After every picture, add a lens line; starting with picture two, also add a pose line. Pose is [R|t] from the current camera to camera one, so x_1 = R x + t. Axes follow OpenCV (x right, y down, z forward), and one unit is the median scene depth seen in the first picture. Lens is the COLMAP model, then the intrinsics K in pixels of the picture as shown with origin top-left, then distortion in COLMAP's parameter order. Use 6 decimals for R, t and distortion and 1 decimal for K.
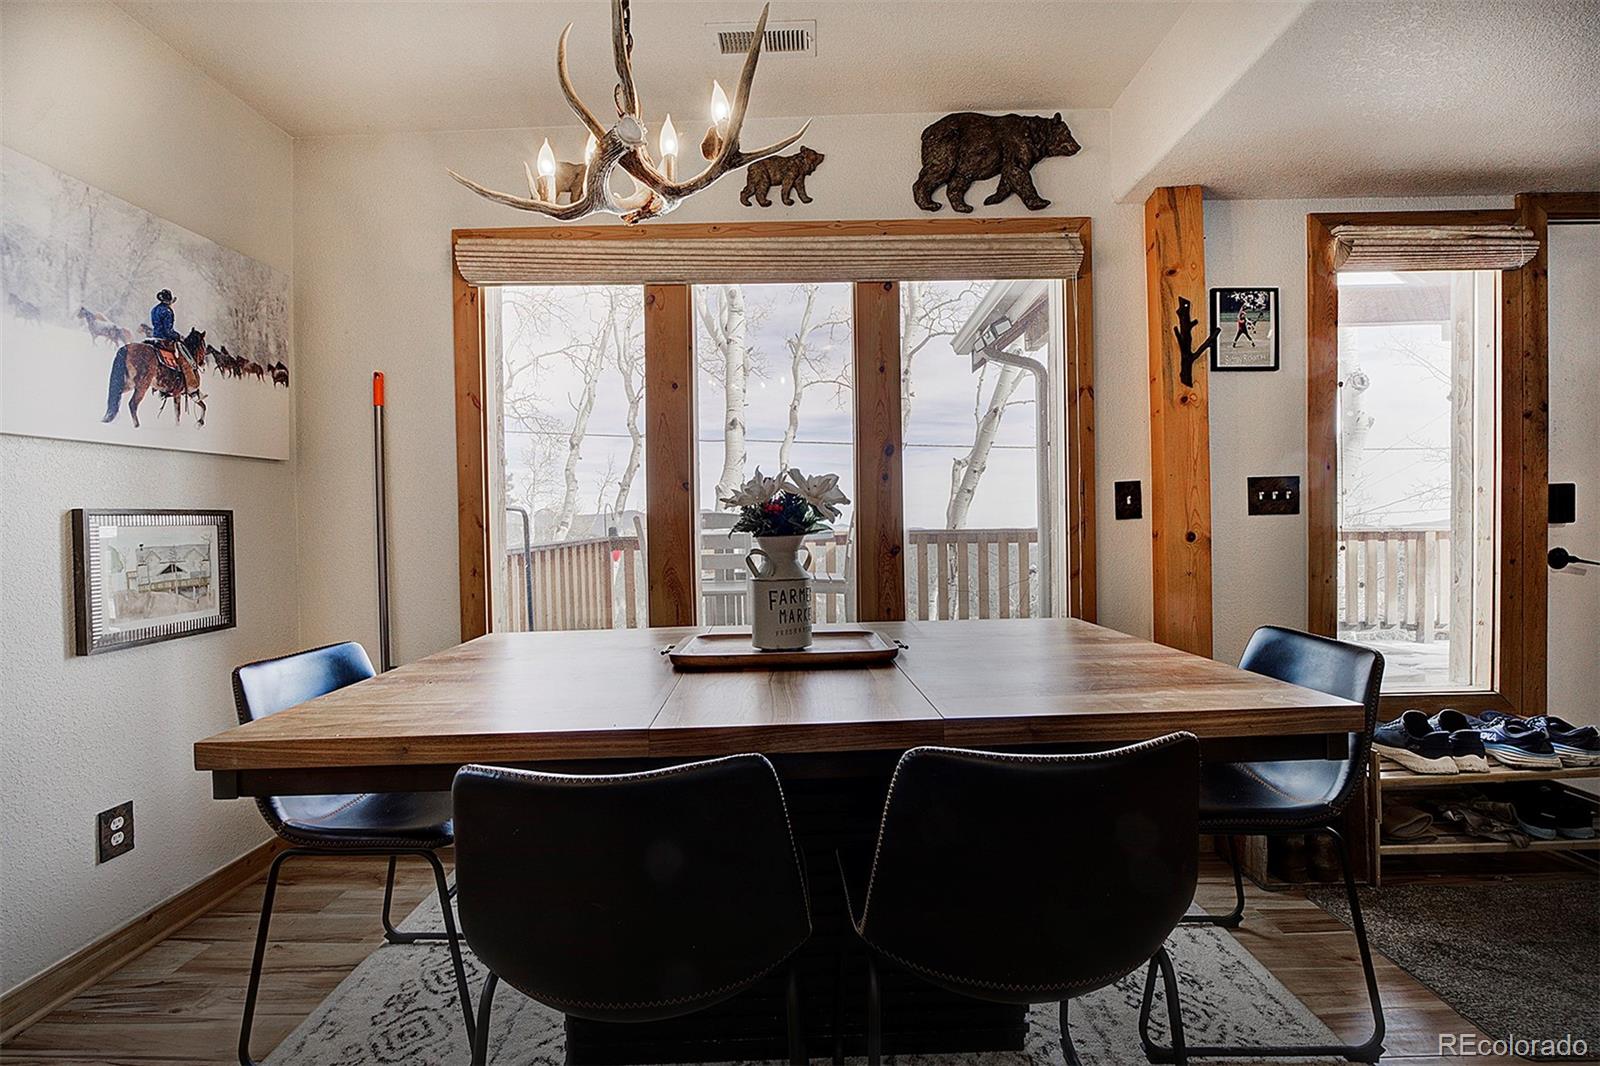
lens RADIAL K [[673.9, 0, 804.2], [0, 673.9, 526.6], [0, 0, 1]] dist [-0.020243, 0.000582]
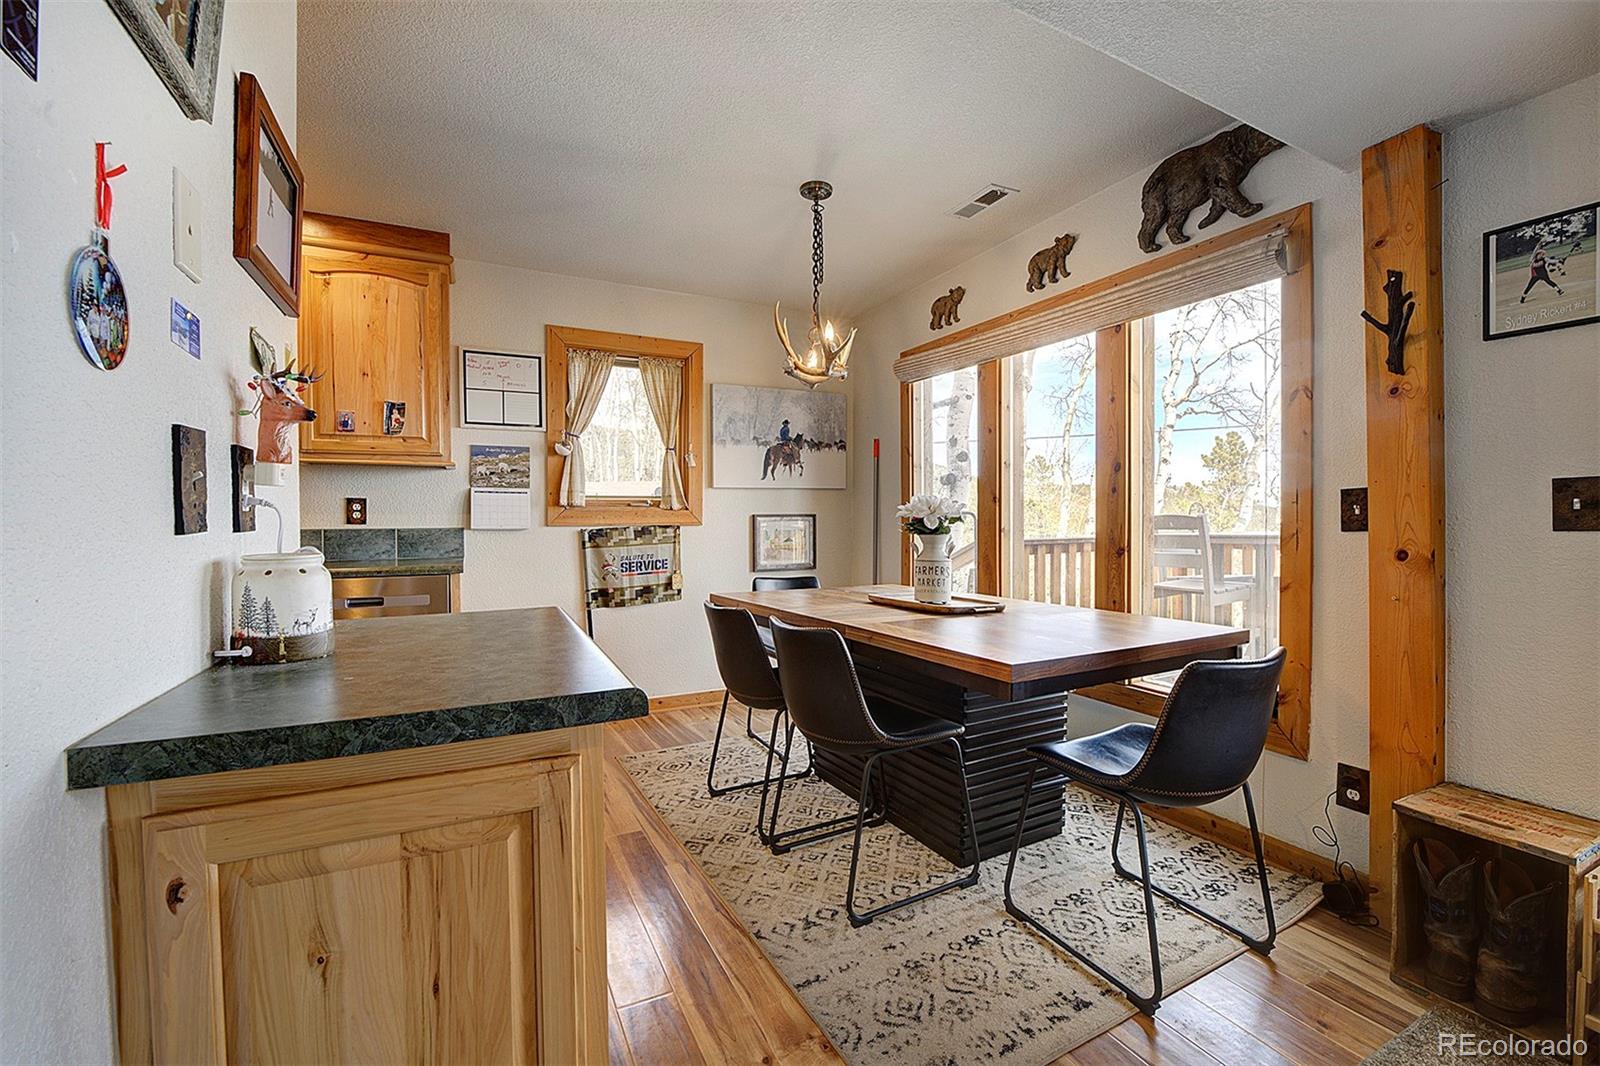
lens RADIAL K [[673.9, 0, 827.0], [0, 673.9, 524.4], [0, 0, 1]] dist [-0.020243, 0.000582]
pose [[0.488290, 0.021740, -0.872411, 0.921706], [-0.018388, 0.999724, 0.014621, -0.020626], [0.872488, 0.008902, 0.488555, -0.023889]]
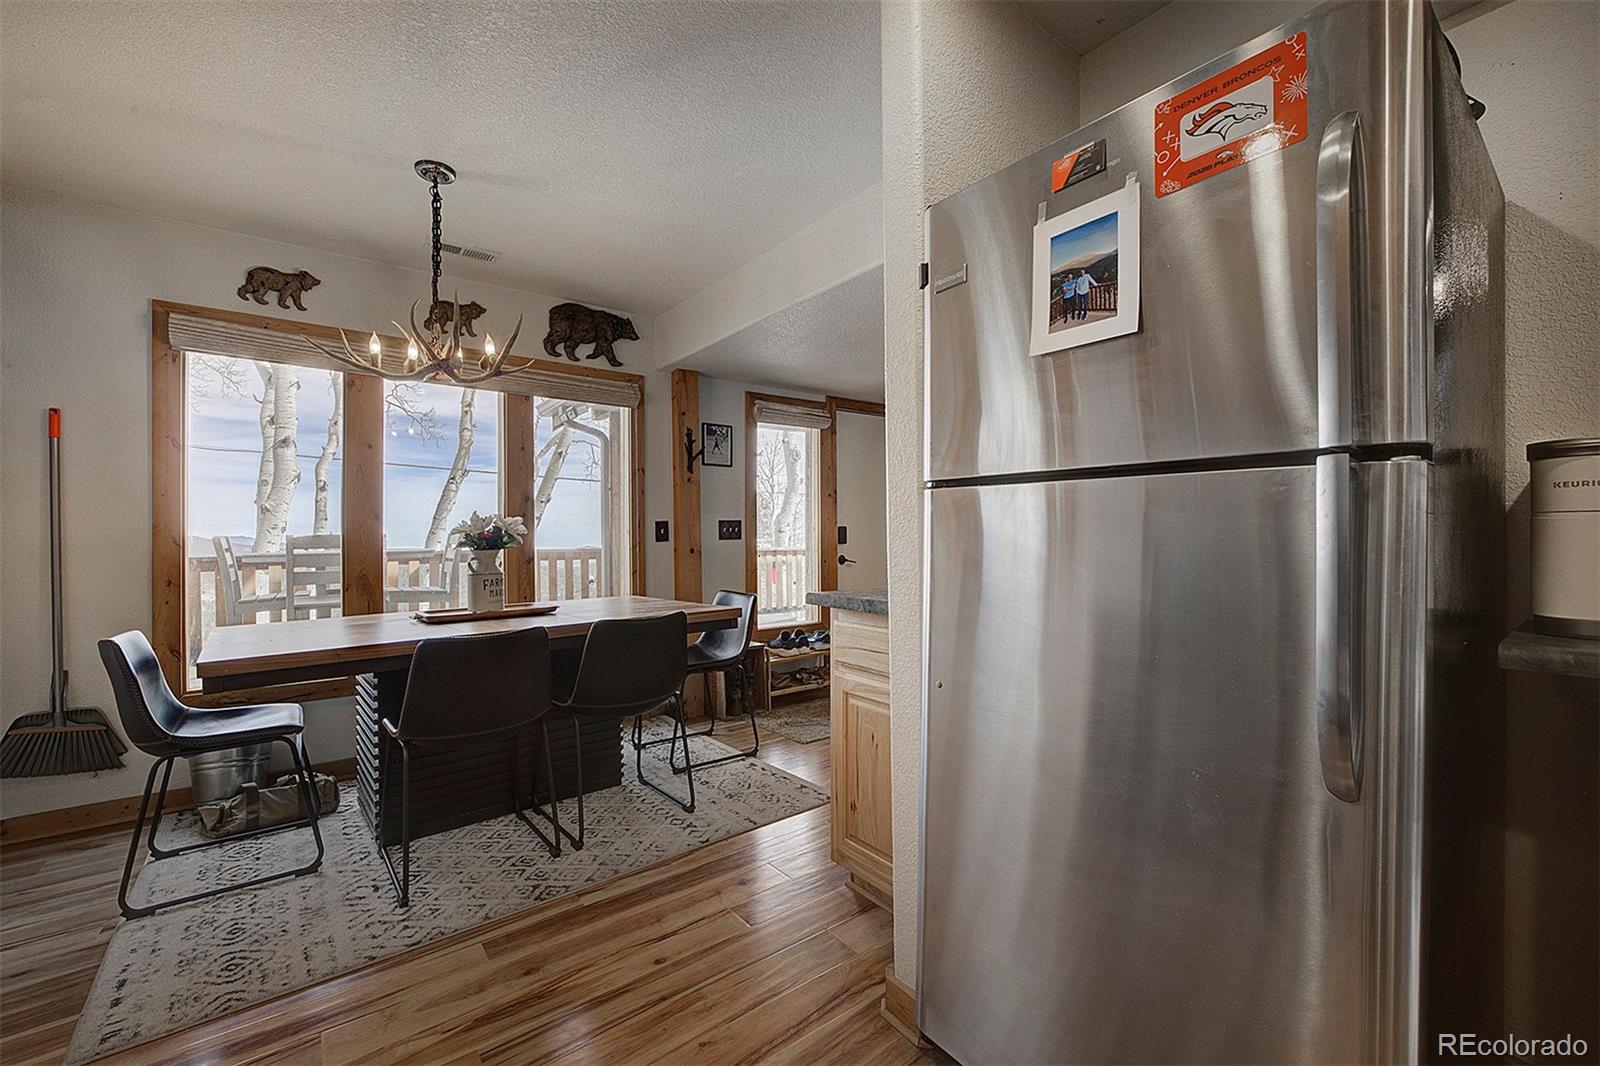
lens RADIAL K [[624.4, 0, 786.2], [0, 624.4, 533.4], [0, 0, 1]] dist [0.000130, -0.000321]
pose [[0.793175, 0.011679, 0.608881, -0.298301], [0.002694, 0.999739, -0.022685, 0.006503], [-0.608987, 0.019633, 0.792937, -0.583282]]
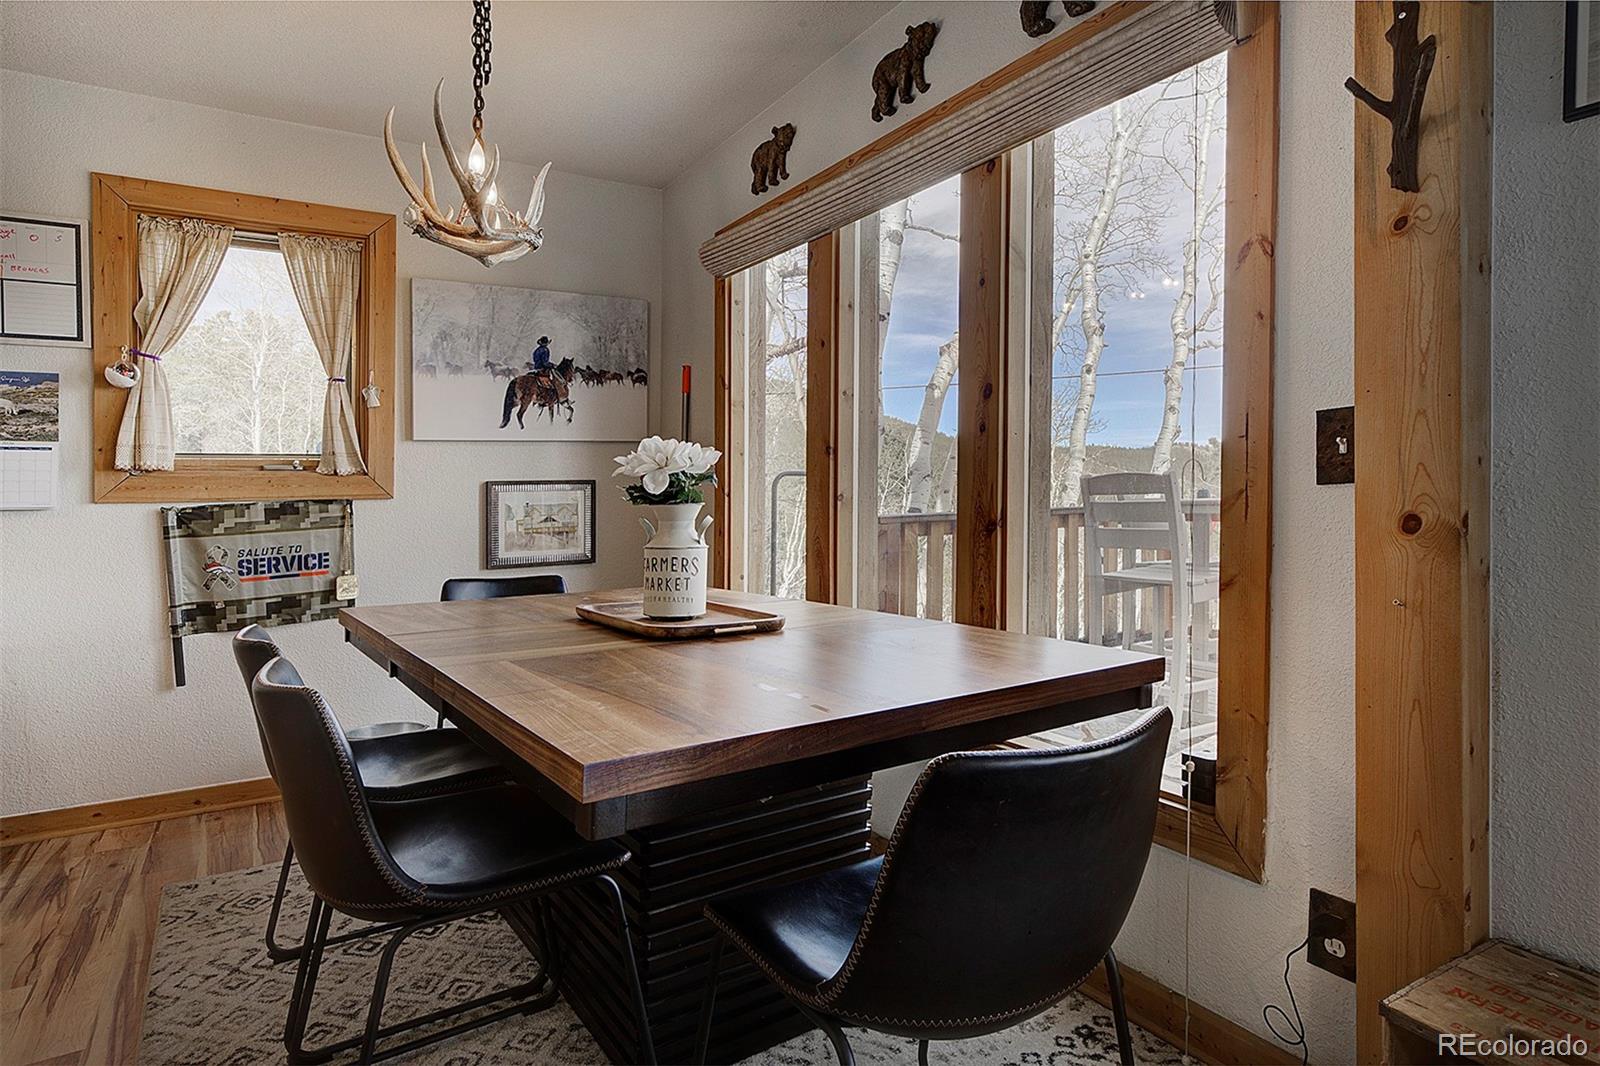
lens RADIAL K [[868.5, 0, 807.8], [0, 868.5, 525.4], [0, 0, 1]] dist [-0.006980, 0.006229]
pose [[0.544940, 0.036716, -0.837671, 0.827007], [-0.003391, 0.999129, 0.041587, -0.005869], [0.838468, -0.019822, 0.544590, 0.318882]]
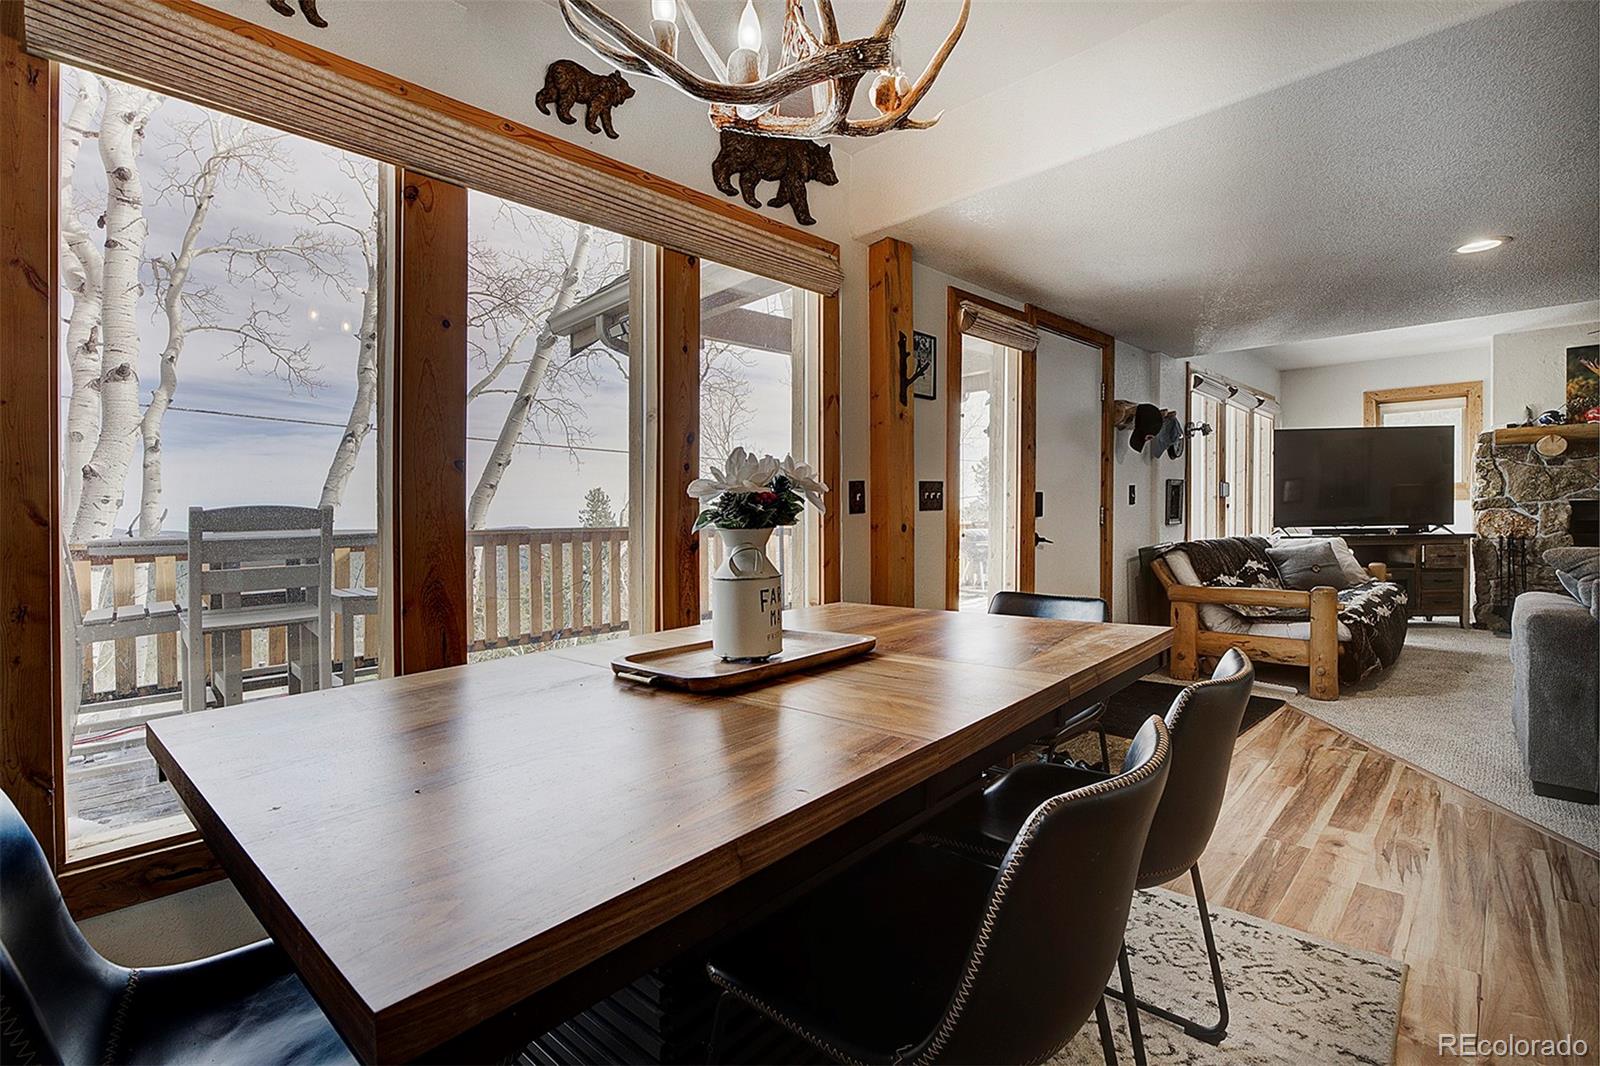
lens RADIAL K [[708.7, 0, 805.9], [0, 708.7, 513.3], [0, 0, 1]] dist [-0.007431, -0.001201]
pose [[0.703784, 0.004516, 0.710400, -0.460219], [0.010587, 0.999802, -0.016844, 0.008339], [-0.710335, 0.019375, 0.703597, 0.211902]]
